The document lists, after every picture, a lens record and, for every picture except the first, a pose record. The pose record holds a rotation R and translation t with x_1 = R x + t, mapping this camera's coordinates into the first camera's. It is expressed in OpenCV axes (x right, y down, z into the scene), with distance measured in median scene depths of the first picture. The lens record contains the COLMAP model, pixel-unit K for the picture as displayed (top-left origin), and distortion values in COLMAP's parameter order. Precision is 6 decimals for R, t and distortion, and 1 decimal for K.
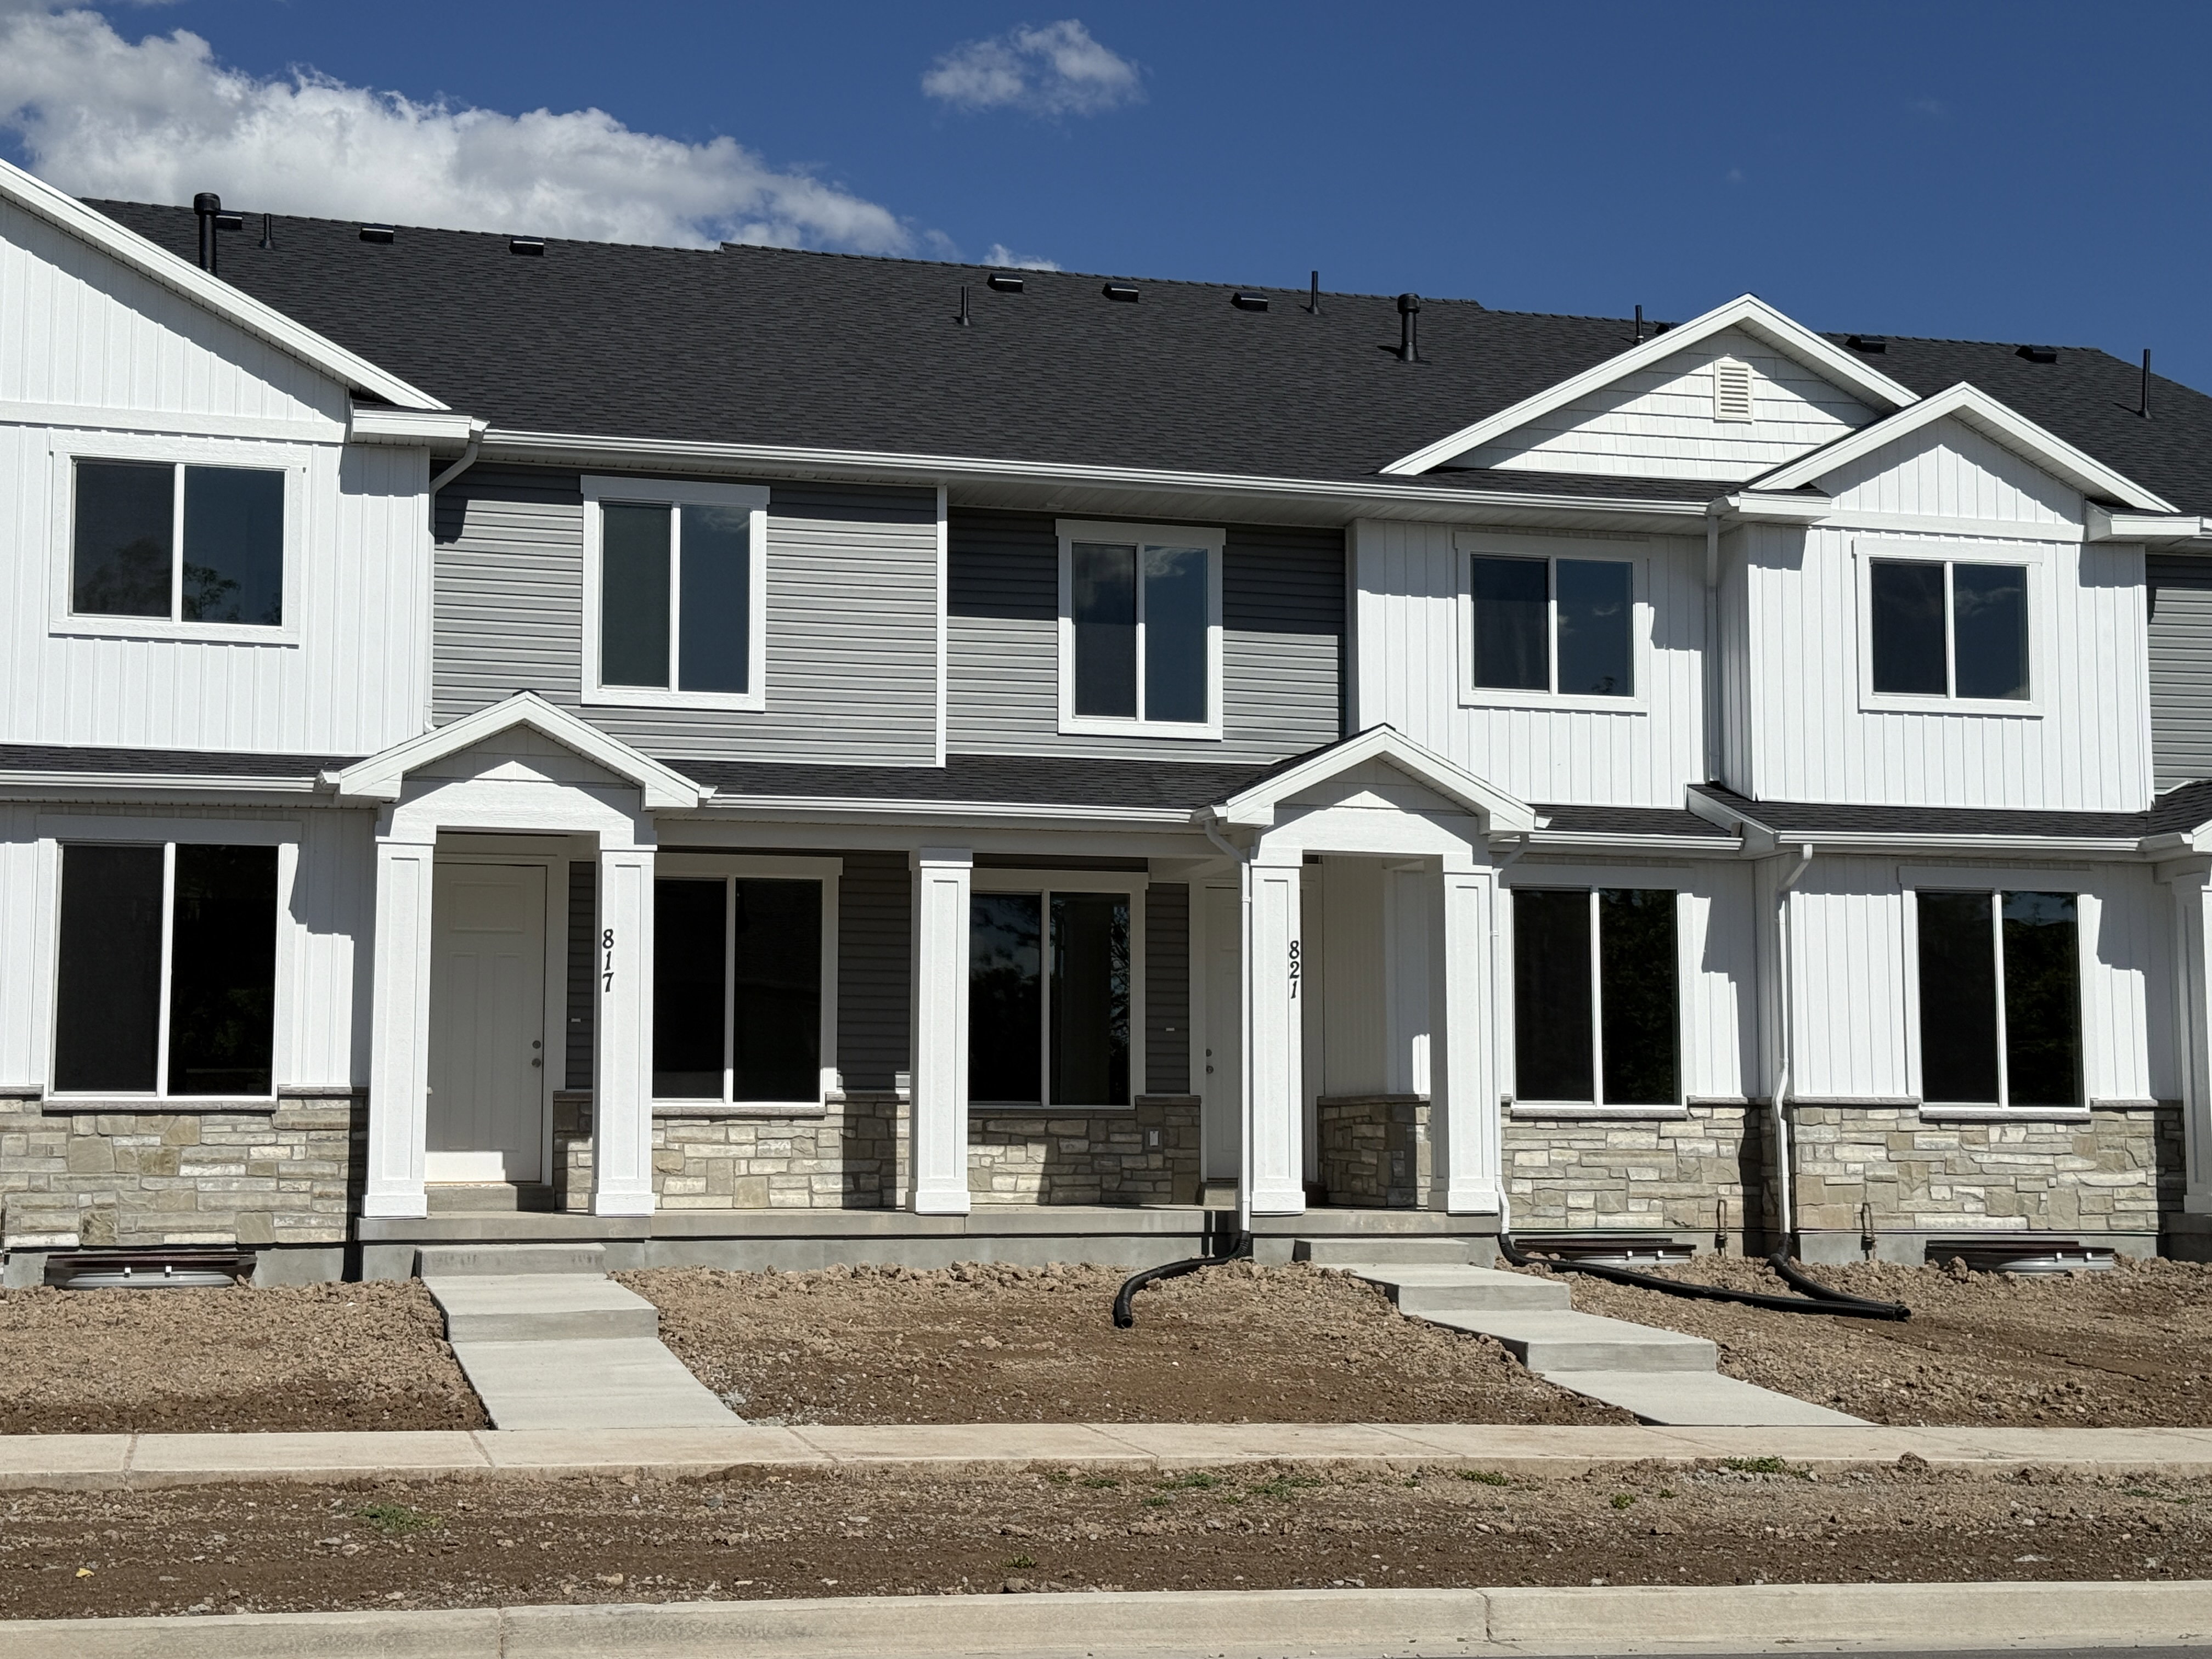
lens RADIAL K [[3273.2, 0, 1167.5], [0, 3273.2, 831.9], [0, 0, 1]] dist [0.140529, 0.000000]
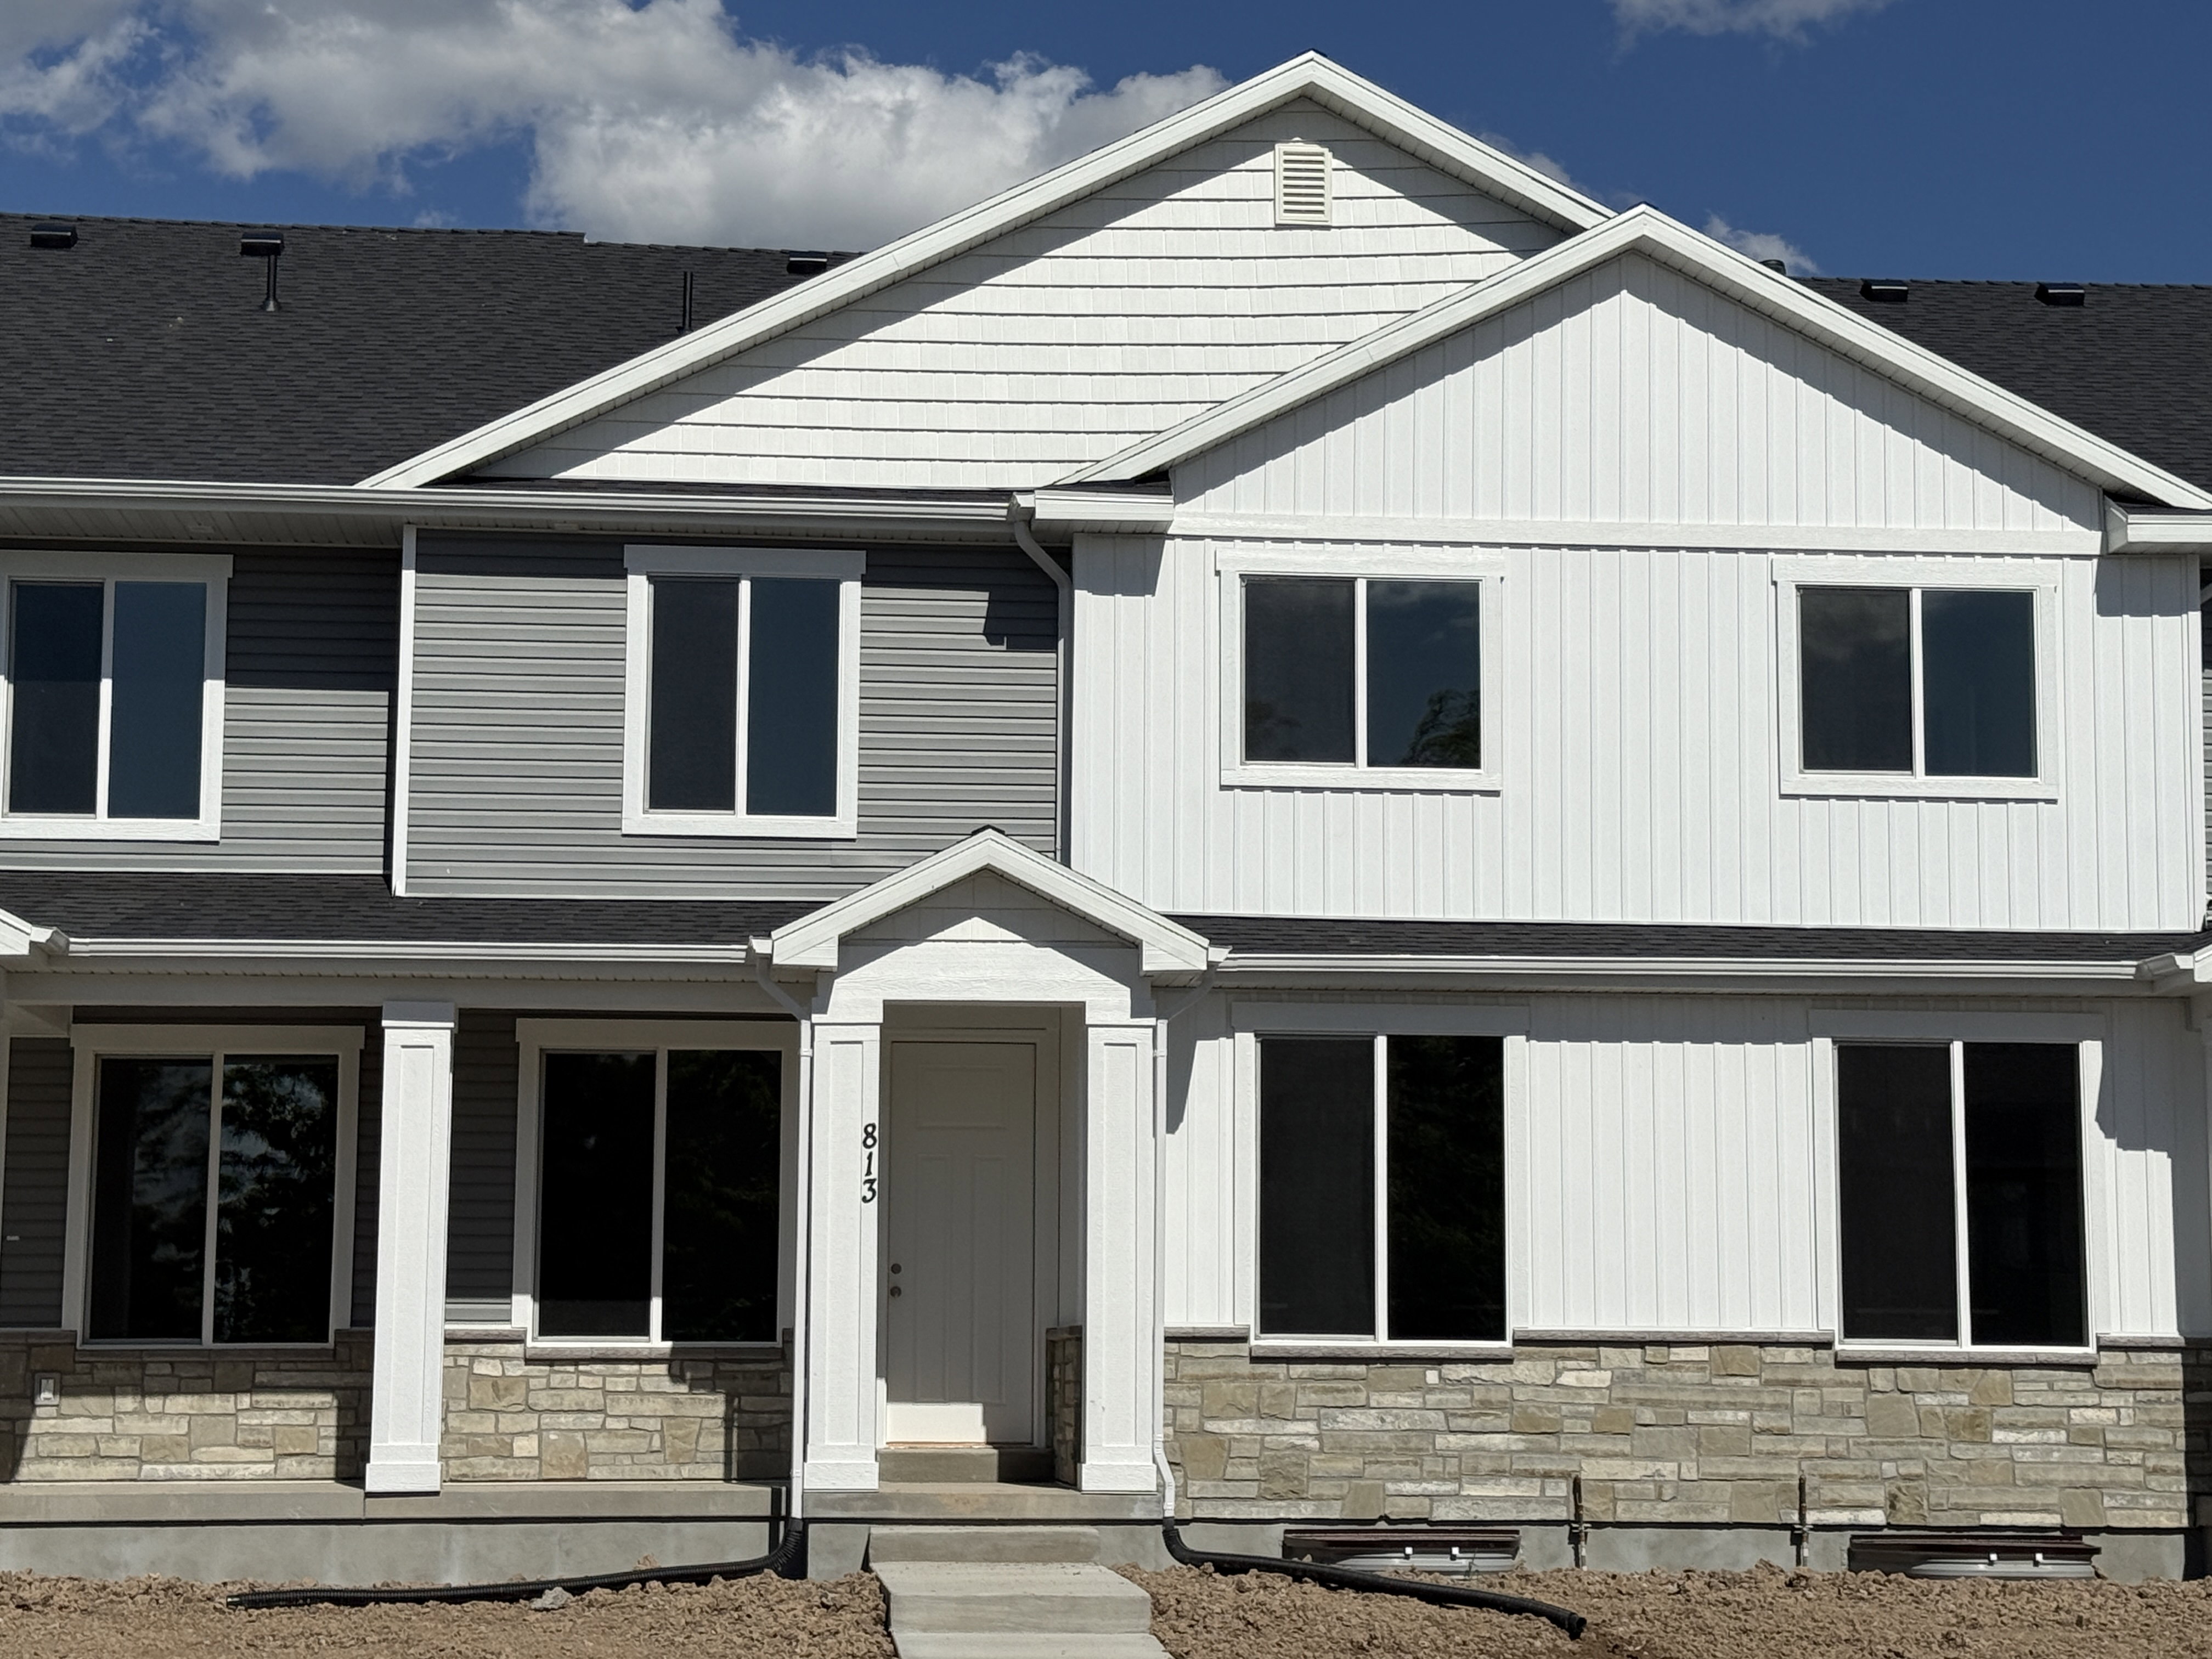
lens RADIAL K [[4203.0, 0, 1116.0], [0, 4203.0, 832.8], [0, 0, 1]] dist [0.152430, 0.000000]
pose [[0.985455, -0.022261, -0.168473, -0.311501], [0.015721, 0.999074, -0.040051, -0.009269], [0.169209, 0.036820, 0.984892, -0.084513]]
